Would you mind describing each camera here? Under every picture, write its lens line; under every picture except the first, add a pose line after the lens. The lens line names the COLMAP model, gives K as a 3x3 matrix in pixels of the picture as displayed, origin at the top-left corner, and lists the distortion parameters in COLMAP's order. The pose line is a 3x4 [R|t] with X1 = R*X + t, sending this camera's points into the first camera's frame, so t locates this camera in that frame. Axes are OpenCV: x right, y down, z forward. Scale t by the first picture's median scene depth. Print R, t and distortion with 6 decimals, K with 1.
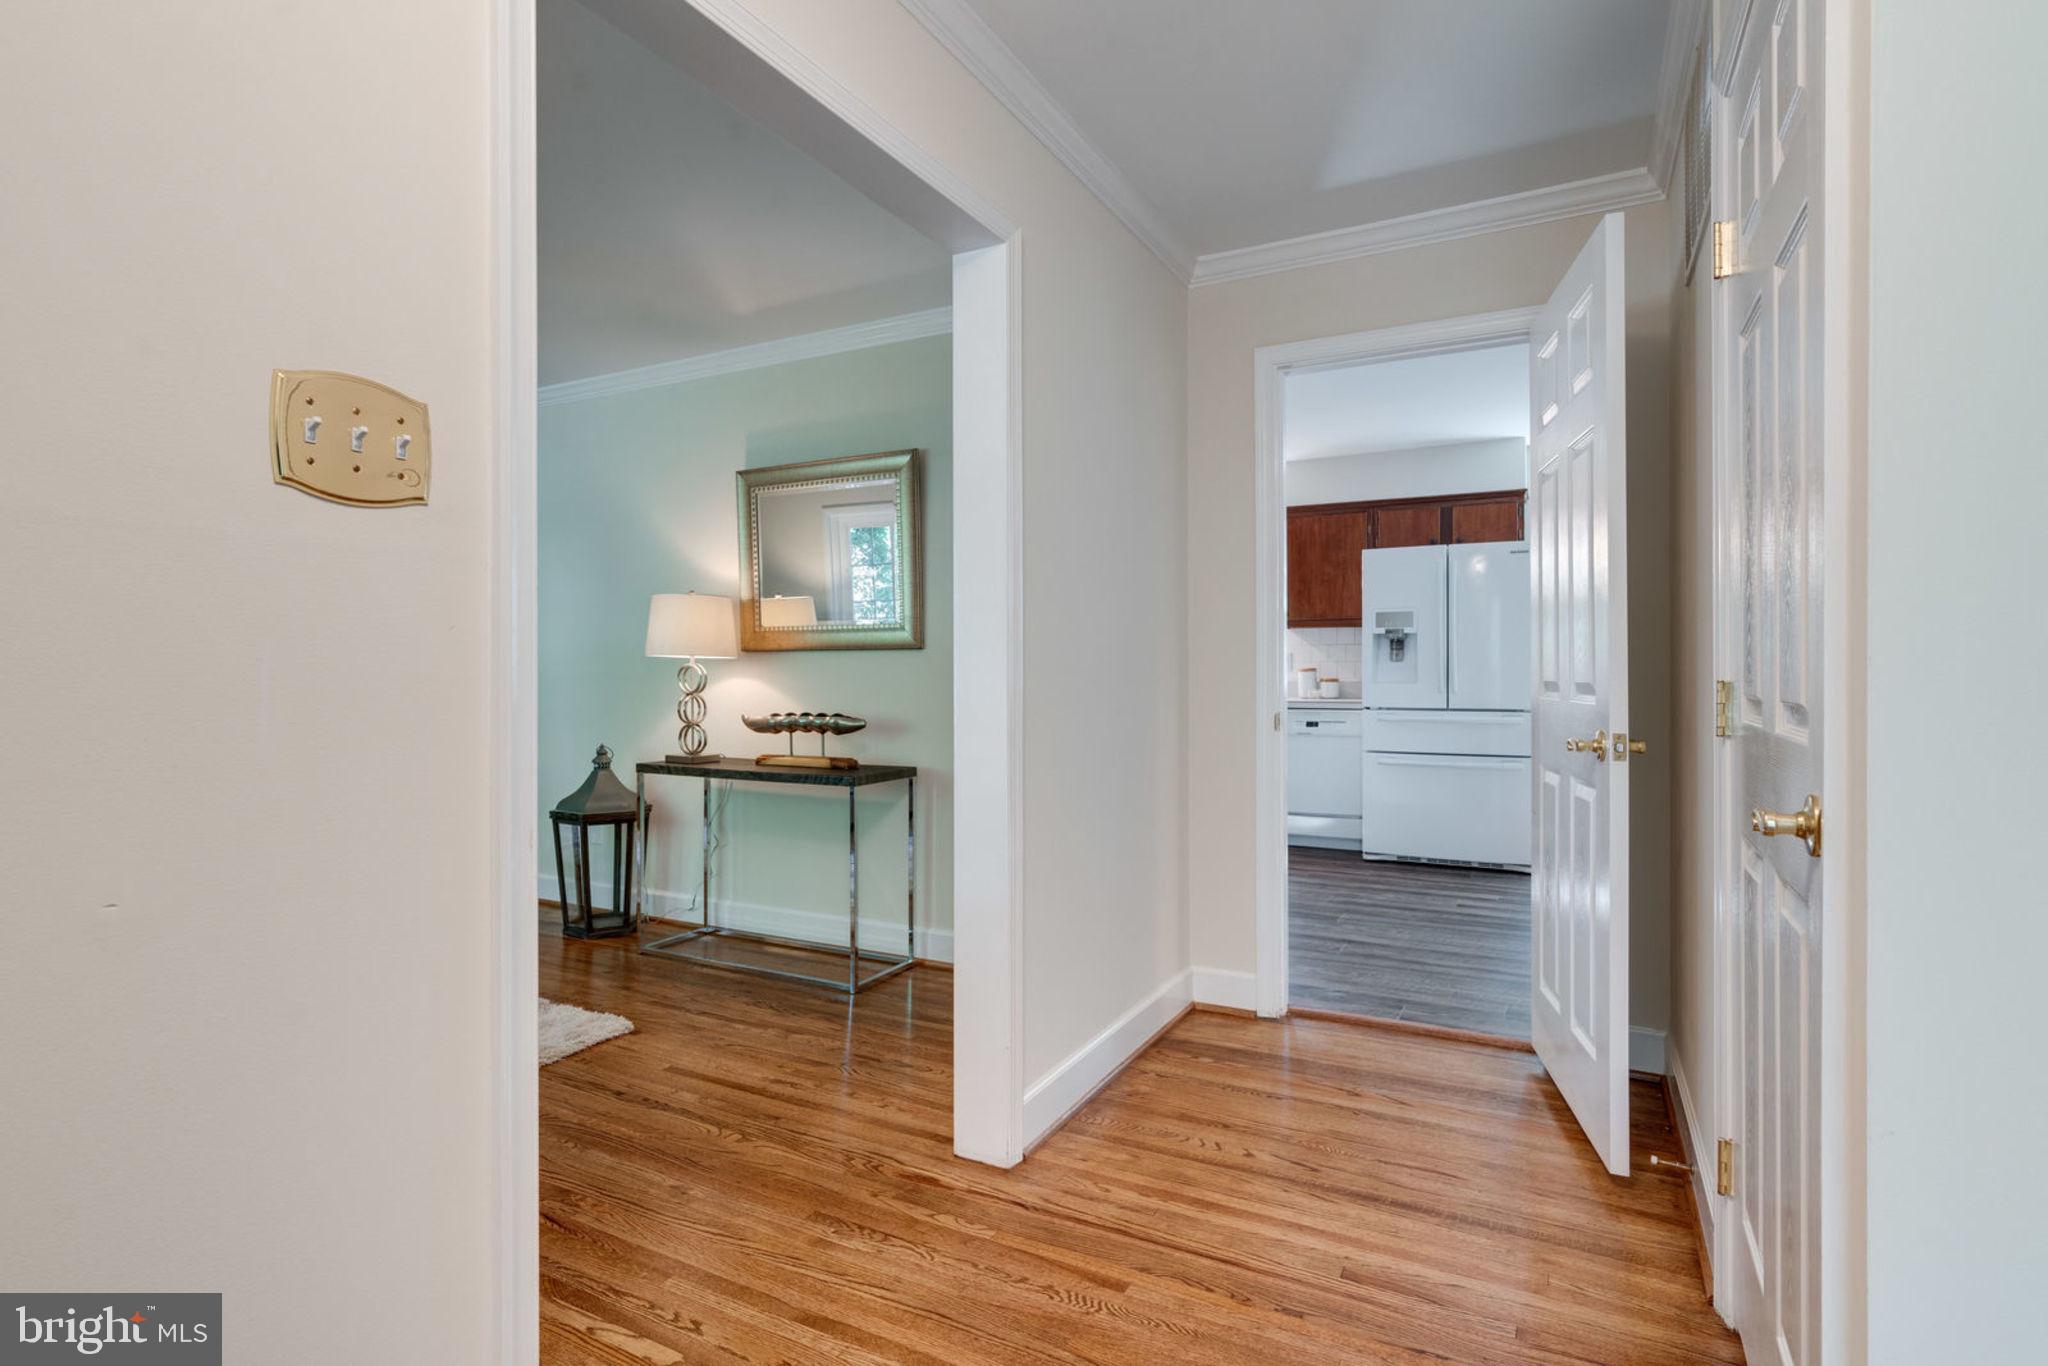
lens RADIAL K [[1031.5, 0, 1014.7], [0, 1031.5, 679.3], [0, 0, 1]] dist [0.003121, 0.000135]
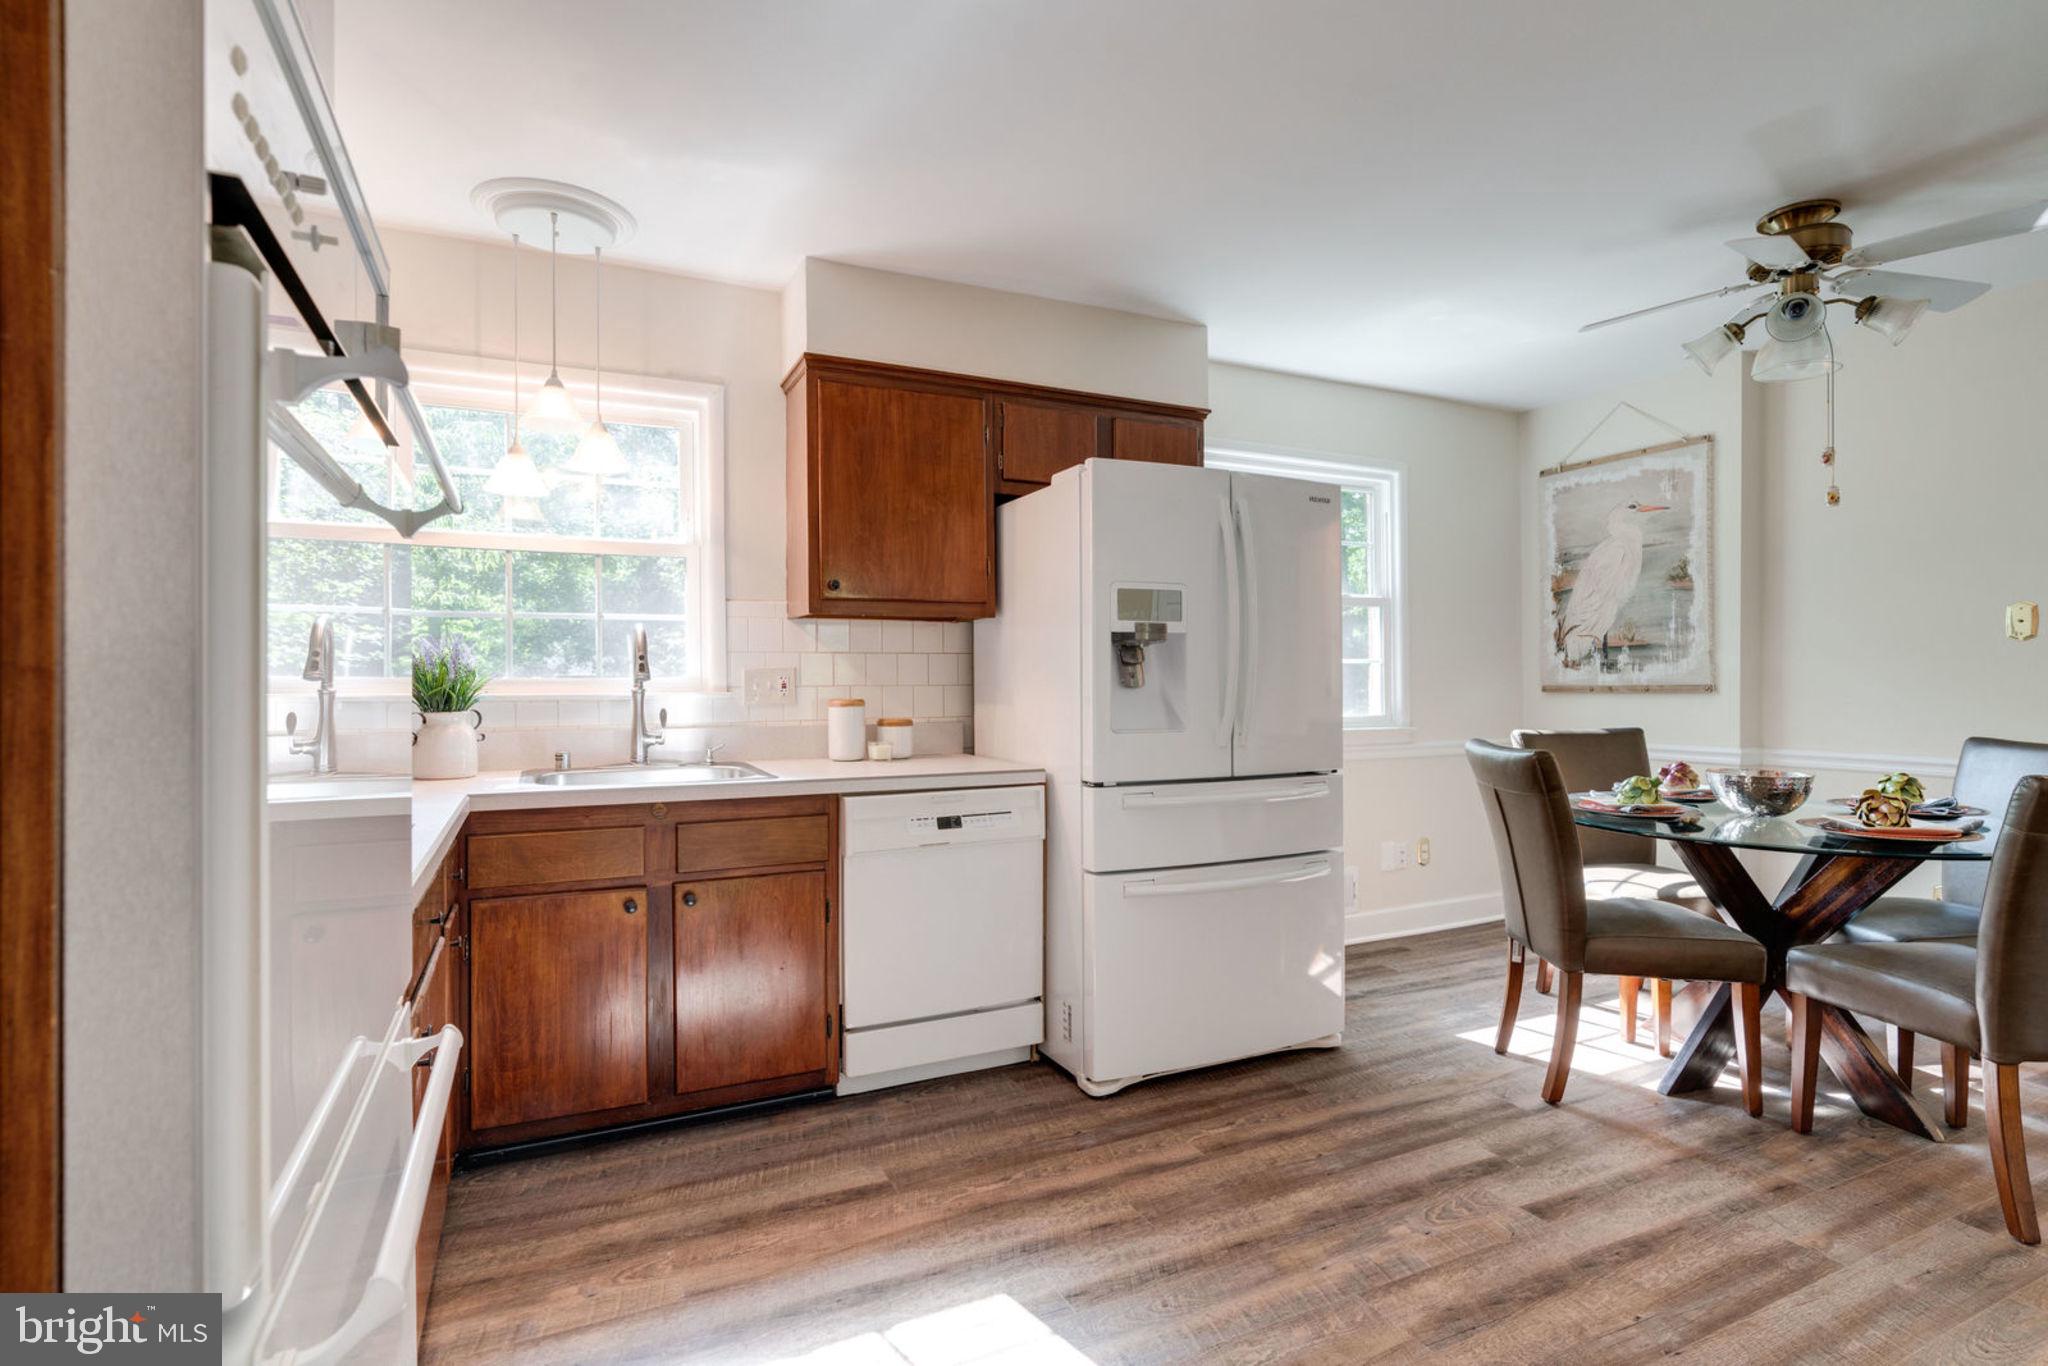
lens RADIAL K [[984.9, 0, 1014.0], [0, 984.9, 682.8], [0, 0, 1]] dist [-0.001773, 0.005289]
pose [[0.588213, -0.001172, 0.808705, -0.041070], [0.007876, 0.999960, -0.004280, -0.013092], [-0.808668, 0.008887, 0.588199, 0.537115]]
